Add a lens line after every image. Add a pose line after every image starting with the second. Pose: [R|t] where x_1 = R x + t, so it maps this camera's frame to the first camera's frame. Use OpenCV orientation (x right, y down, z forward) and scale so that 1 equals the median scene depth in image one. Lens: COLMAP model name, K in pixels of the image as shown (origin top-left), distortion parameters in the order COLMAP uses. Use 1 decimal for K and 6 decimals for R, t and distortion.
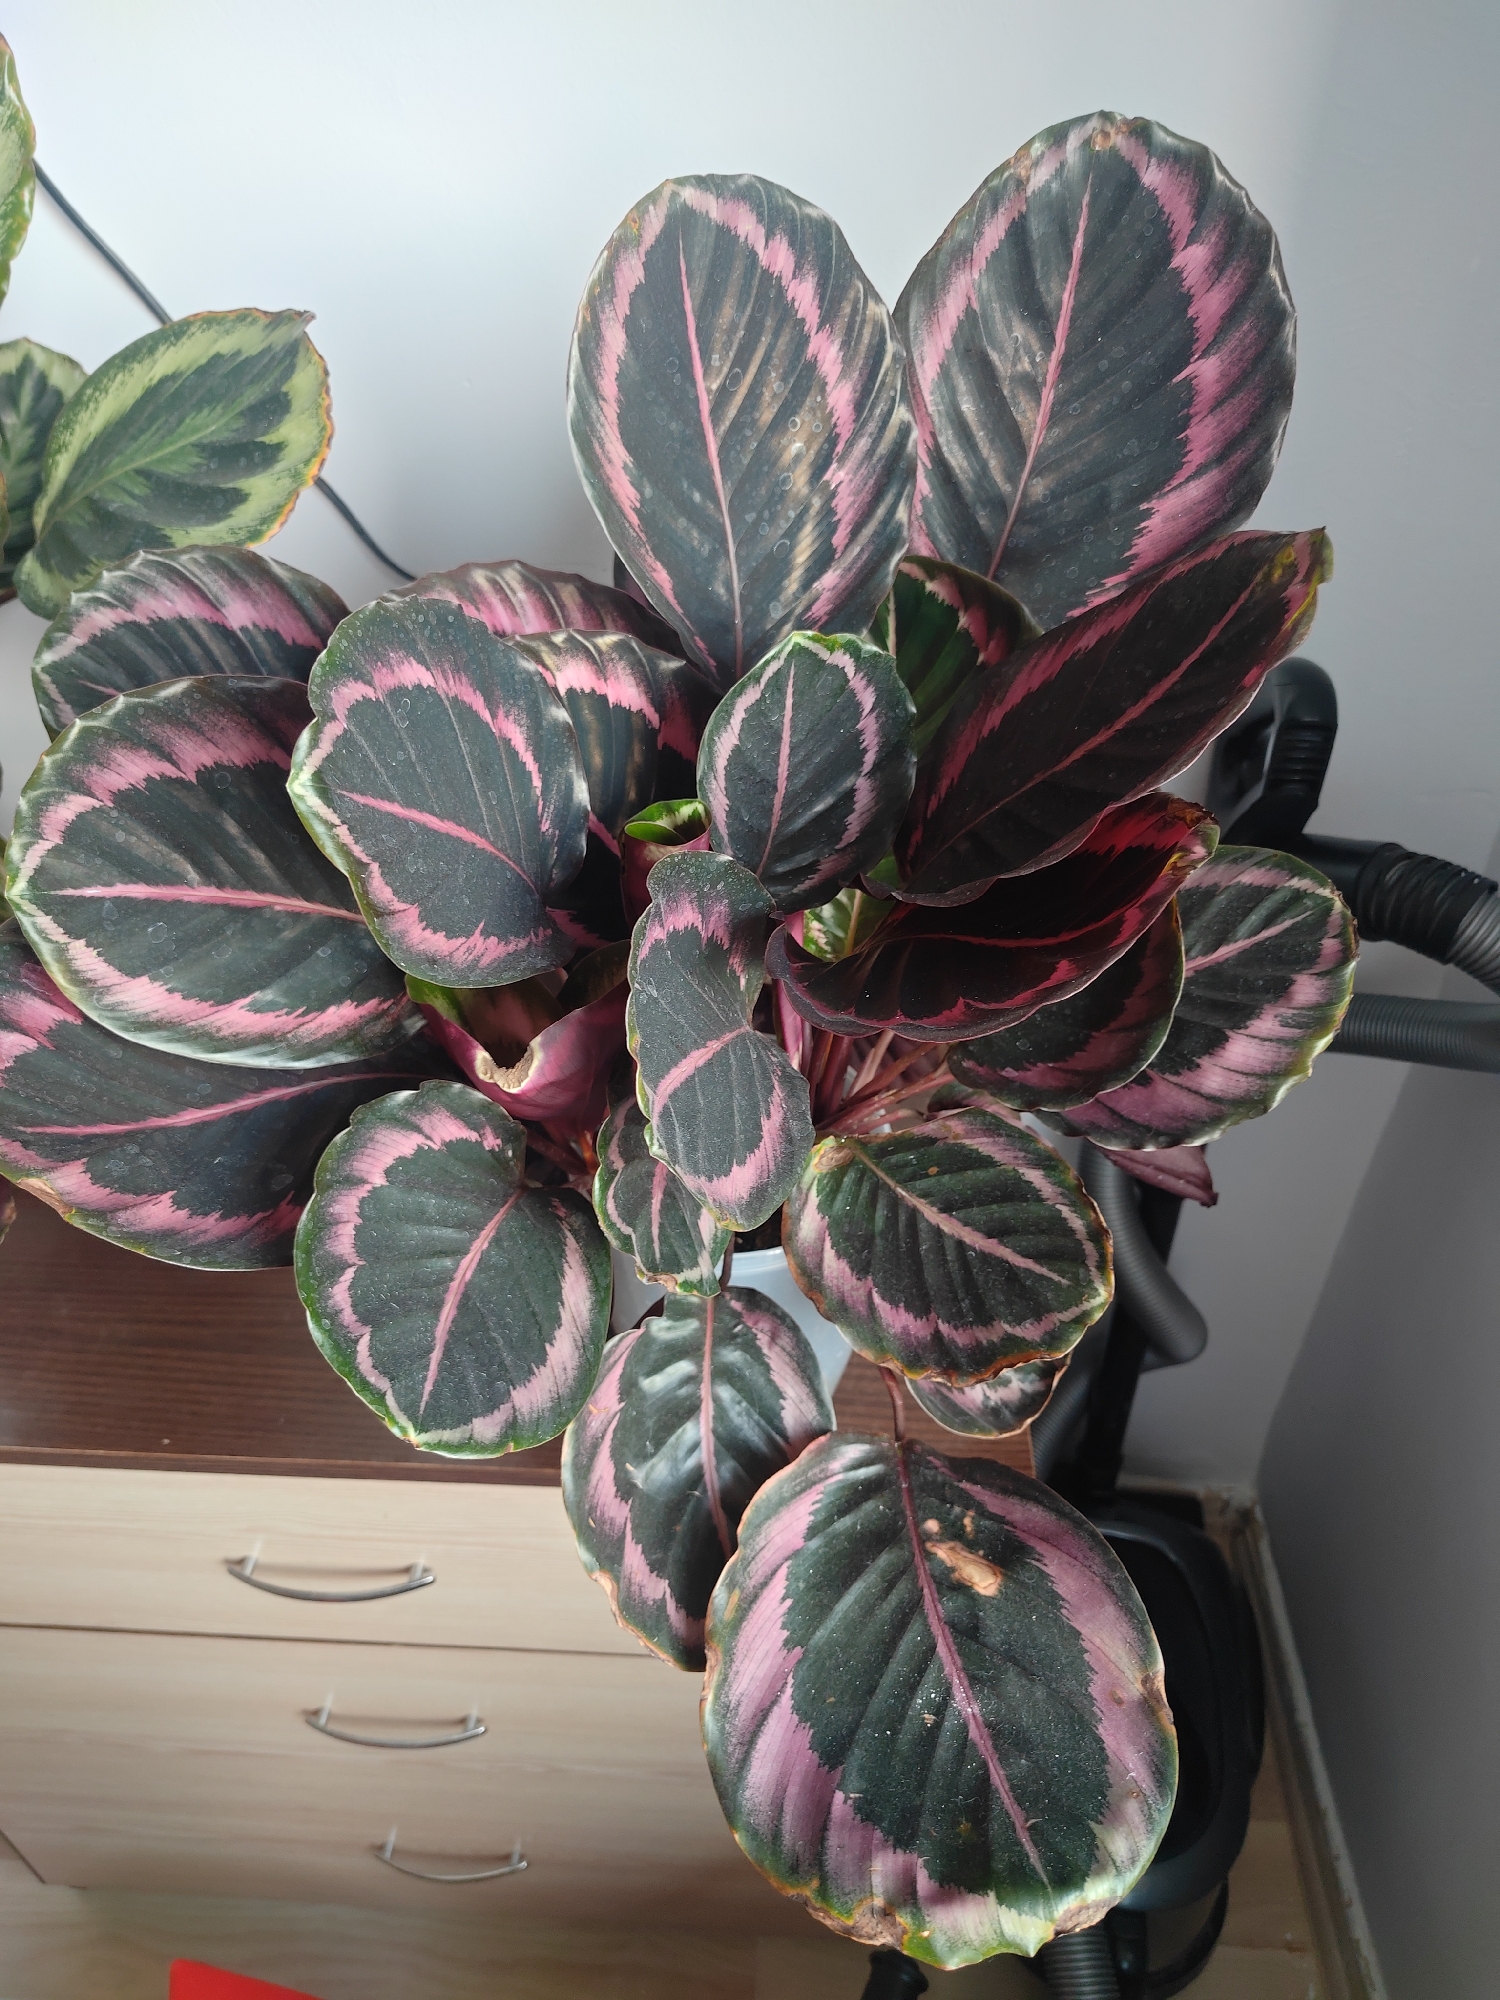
lens RADIAL K [[1353.7, 0, 738.4], [0, 1353.7, 1004.7], [0, 0, 1]] dist [0.028480, -0.024772]
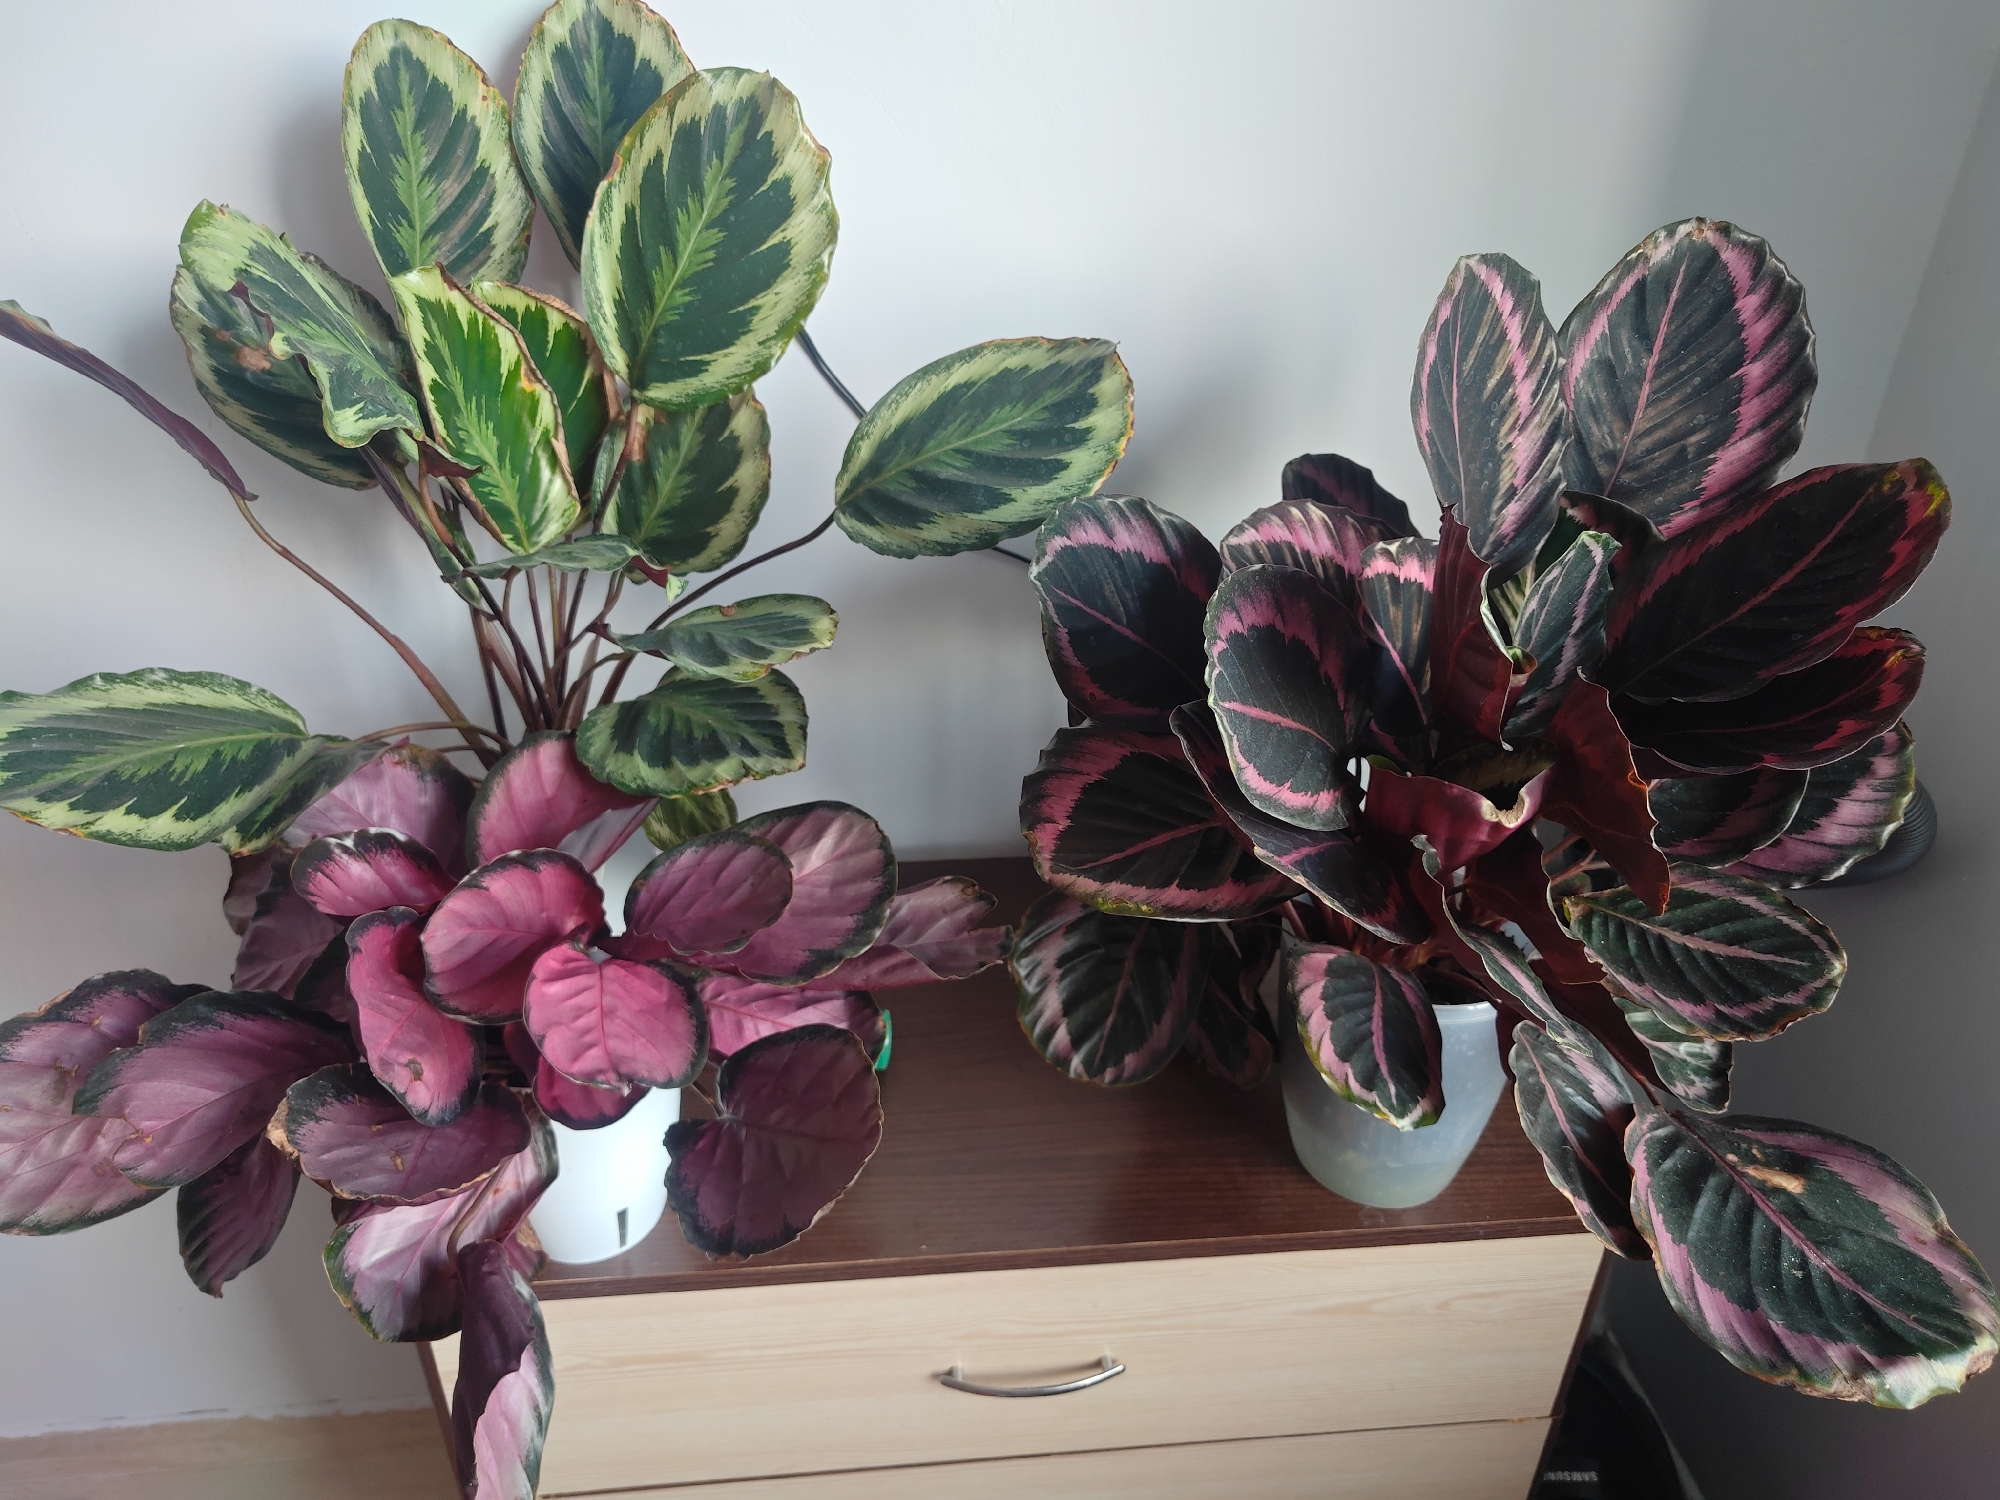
lens RADIAL K [[1353.7, 0, 973.6], [0, 1353.7, 756.9], [0, 0, 1]] dist [0.028480, -0.024772]
pose [[0.988466, -0.045991, 0.144292, -0.763582], [0.070607, 0.982838, -0.170425, 0.160427], [-0.133978, 0.178647, 0.974749, -0.298501]]
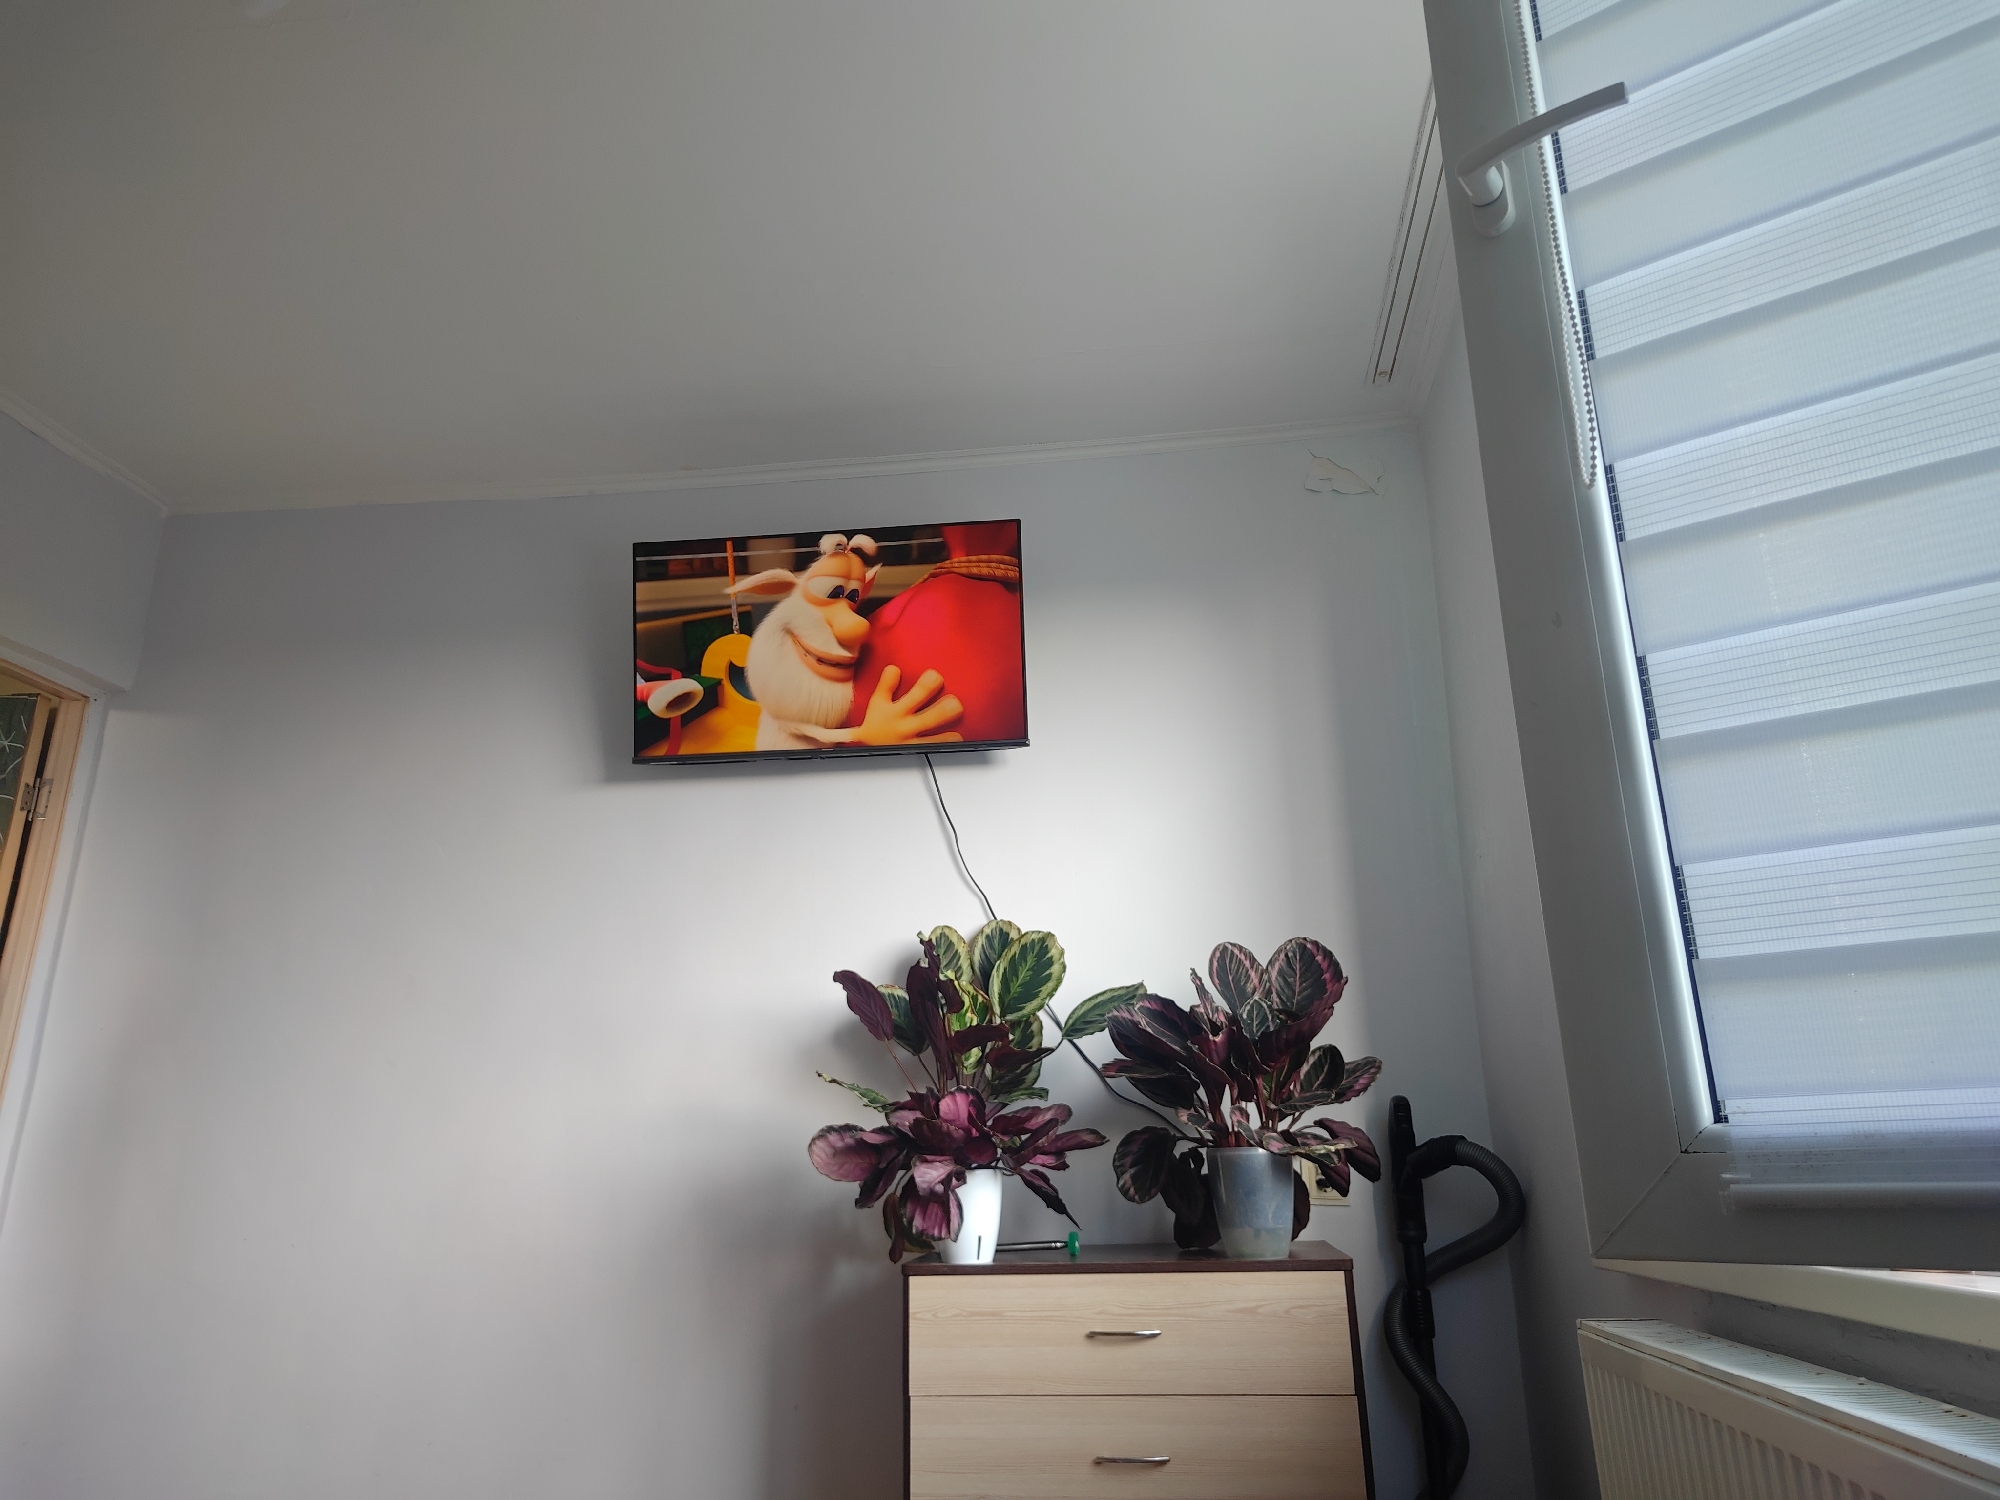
lens RADIAL K [[1353.7, 0, 985.4], [0, 1353.7, 746.7], [0, 0, 1]] dist [0.028480, -0.024772]
pose [[0.998037, -0.012774, -0.061310, -0.632061], [-0.043260, 0.567259, -0.822402, 3.368396], [0.045284, 0.823440, 0.565593, -2.722673]]
